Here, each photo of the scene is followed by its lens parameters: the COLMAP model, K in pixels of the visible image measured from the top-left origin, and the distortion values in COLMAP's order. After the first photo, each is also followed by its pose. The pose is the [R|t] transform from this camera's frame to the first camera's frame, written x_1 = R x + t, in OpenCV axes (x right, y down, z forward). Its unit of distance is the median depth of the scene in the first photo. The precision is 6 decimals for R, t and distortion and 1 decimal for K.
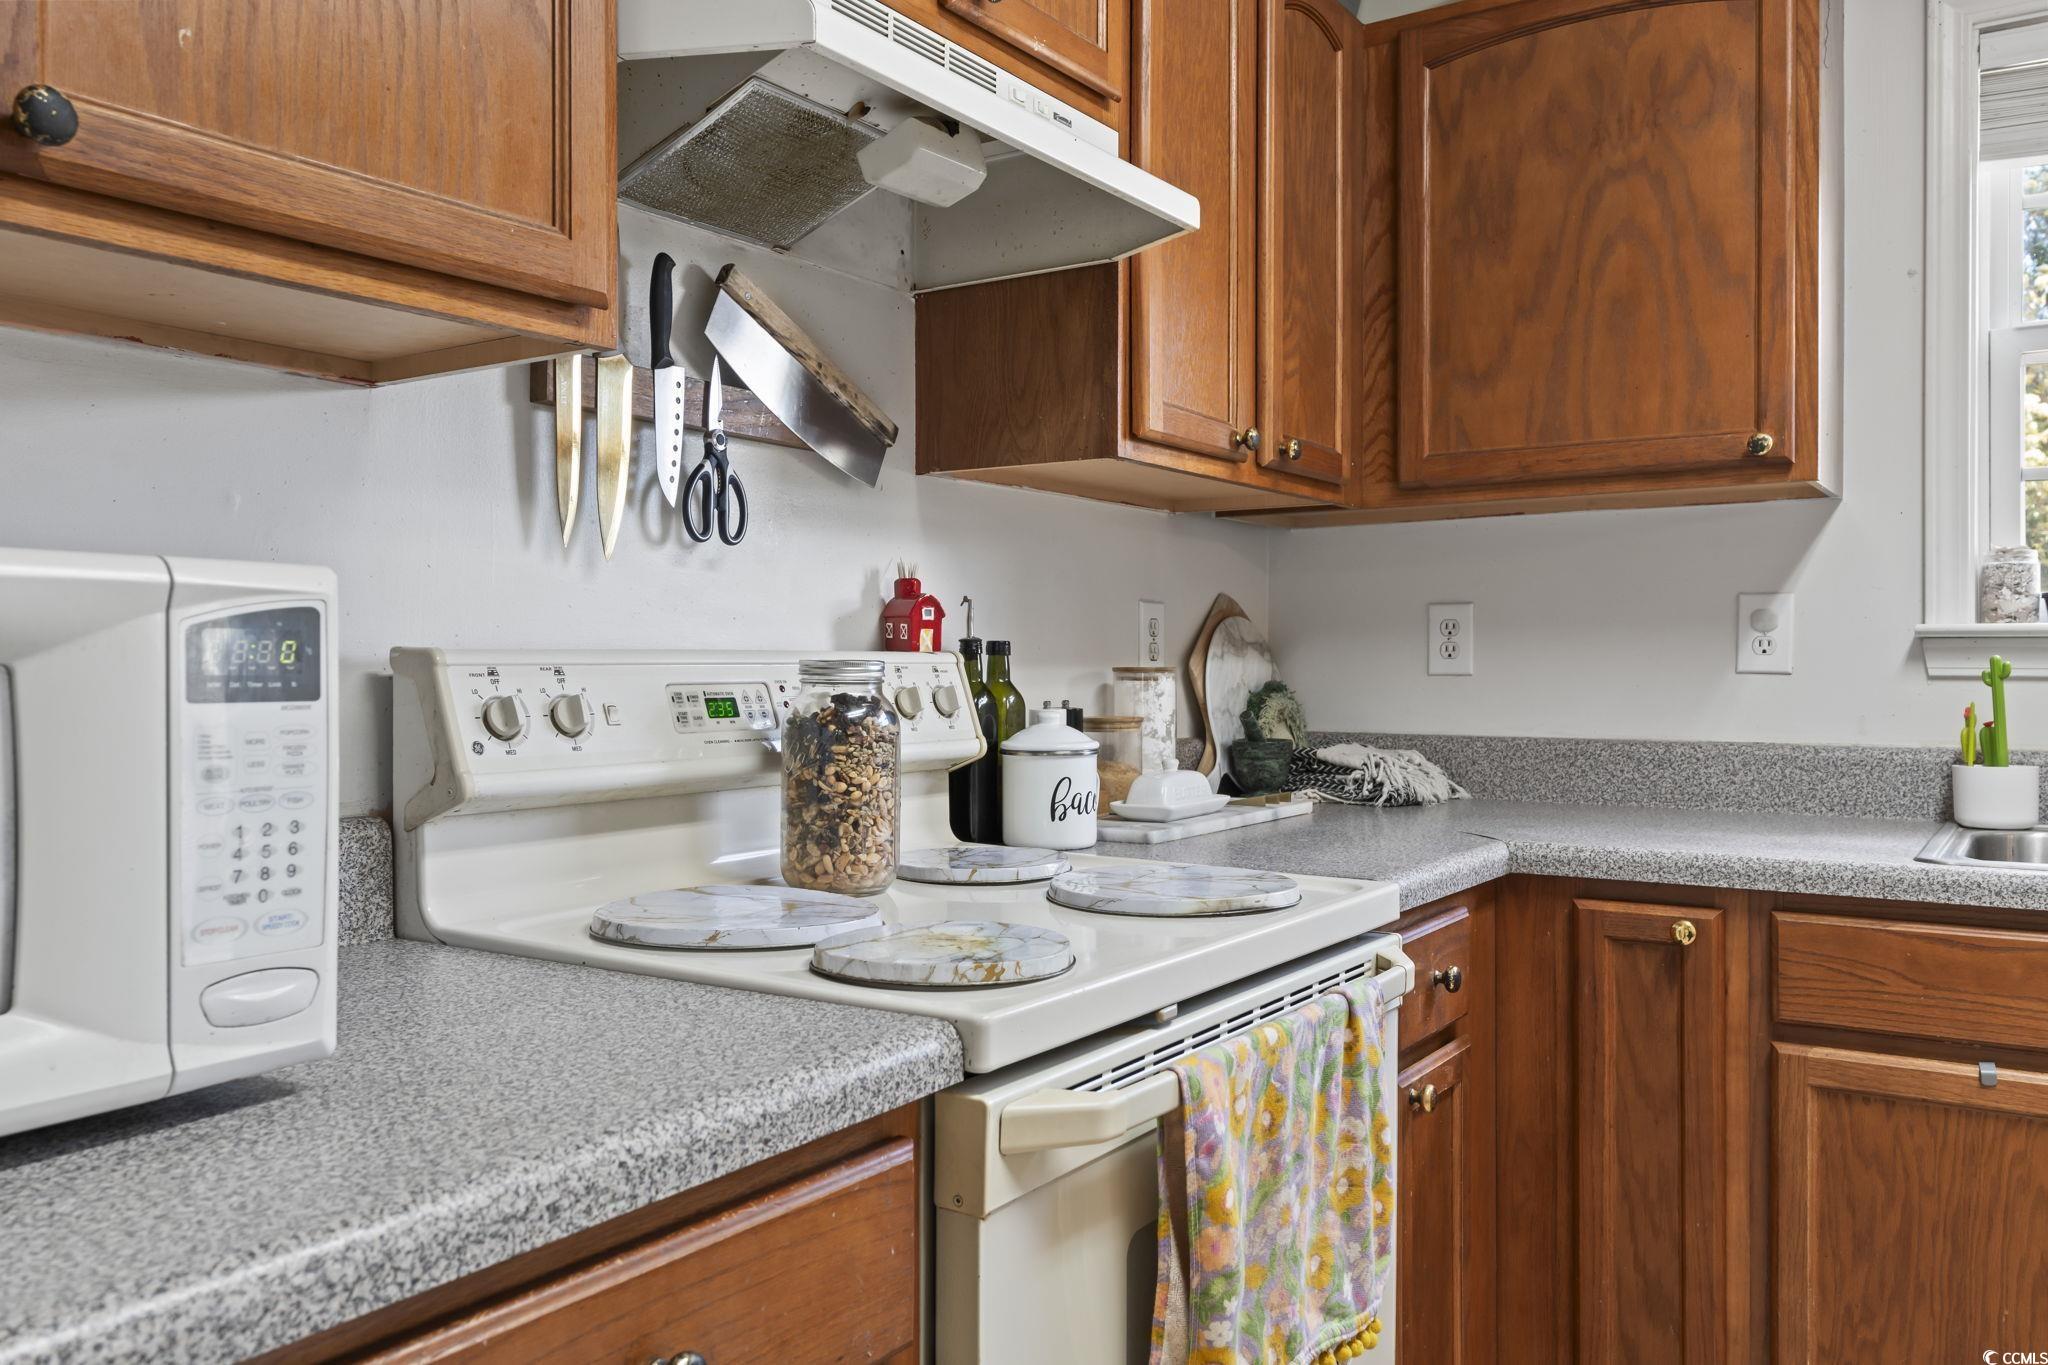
lens RADIAL K [[1597.0, 0, 1024.0], [0, 1597.0, 682.5], [0, 0, 1]] dist [-0.005048, -0.000929]
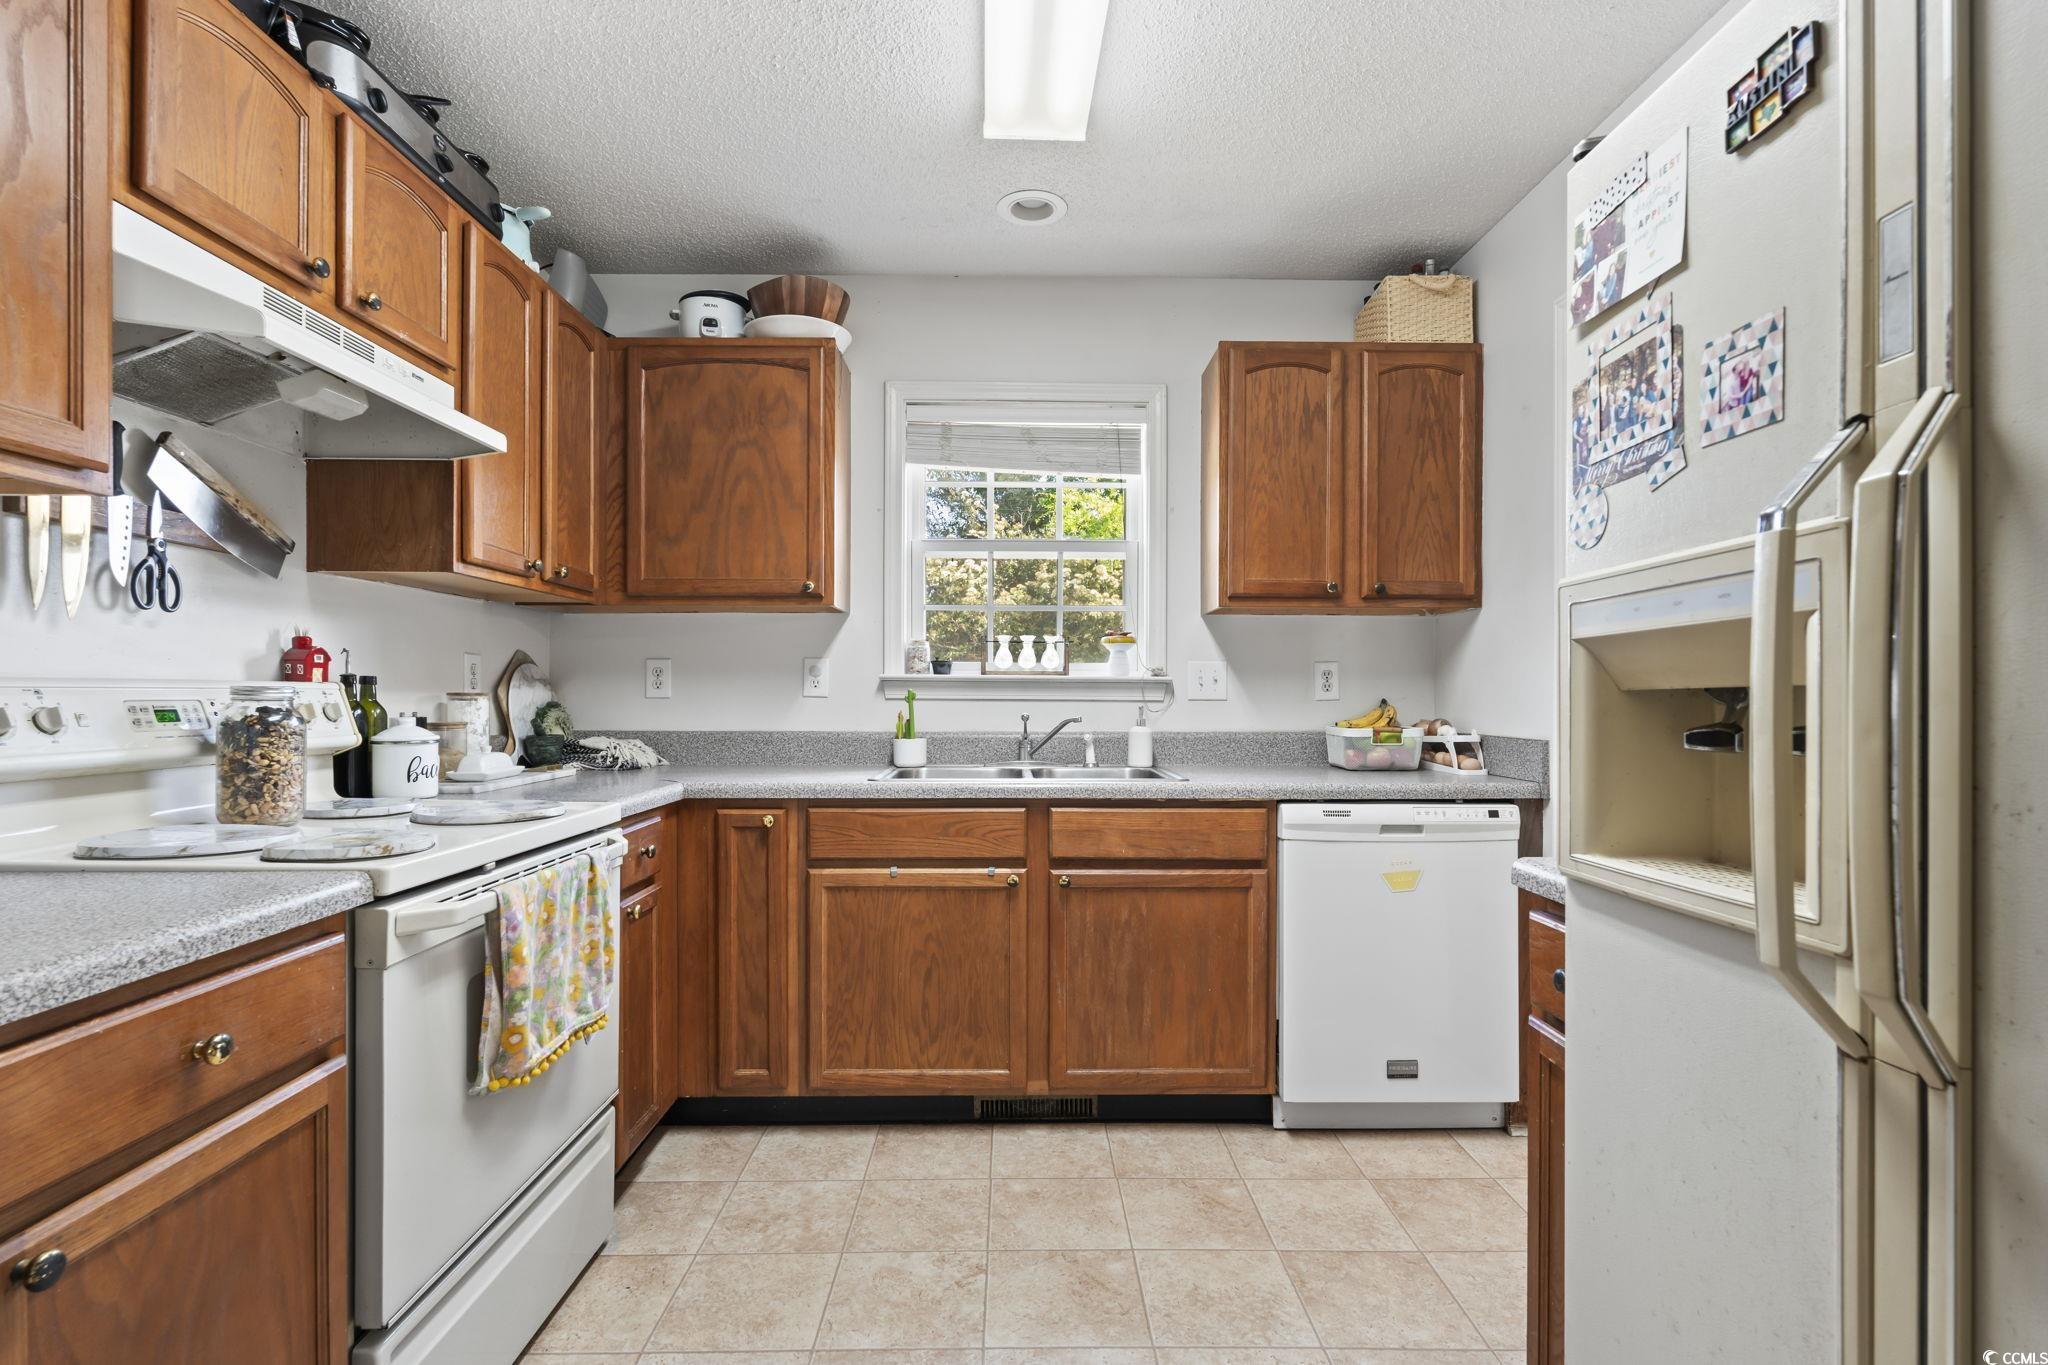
lens RADIAL K [[978.0, 0, 1022.7], [0, 978.0, 699.6], [0, 0, 1]] dist [-0.000005, -0.000214]
pose [[0.825403, 0.000576, 0.564544, -0.031504], [0.003017, 0.999981, -0.005431, 0.006531], [-0.564536, 0.006186, 0.825385, -0.238630]]
